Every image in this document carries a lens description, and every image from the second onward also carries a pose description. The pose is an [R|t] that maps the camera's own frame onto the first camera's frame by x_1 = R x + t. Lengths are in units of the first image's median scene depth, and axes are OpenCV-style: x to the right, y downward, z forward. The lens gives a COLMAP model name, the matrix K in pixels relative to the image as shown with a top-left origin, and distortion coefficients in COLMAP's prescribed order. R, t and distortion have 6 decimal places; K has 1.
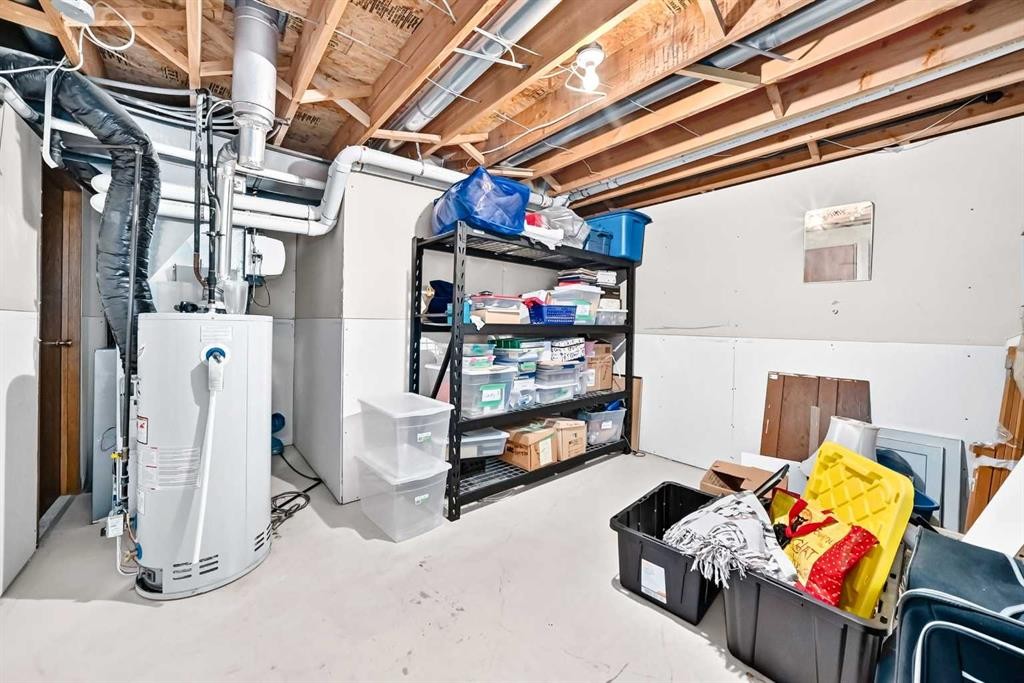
lens RADIAL K [[379.3, 0, 512.9], [0, 379.3, 328.5], [0, 0, 1]] dist [-0.000790, 0.000030]
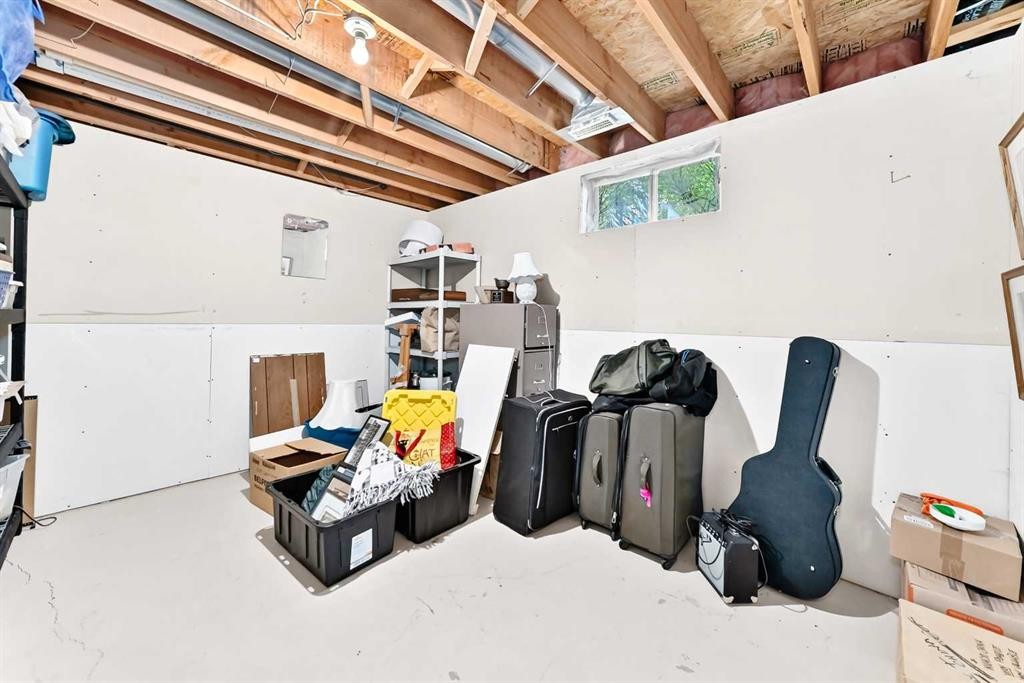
lens RADIAL K [[379.3, 0, 512.9], [0, 379.3, 328.5], [0, 0, 1]] dist [-0.000790, 0.000030]
pose [[-0.114335, -0.044308, 0.992454, -0.483962], [-0.006326, 0.999017, 0.043873, -0.013391], [-0.993422, -0.001262, -0.114503, 0.454523]]
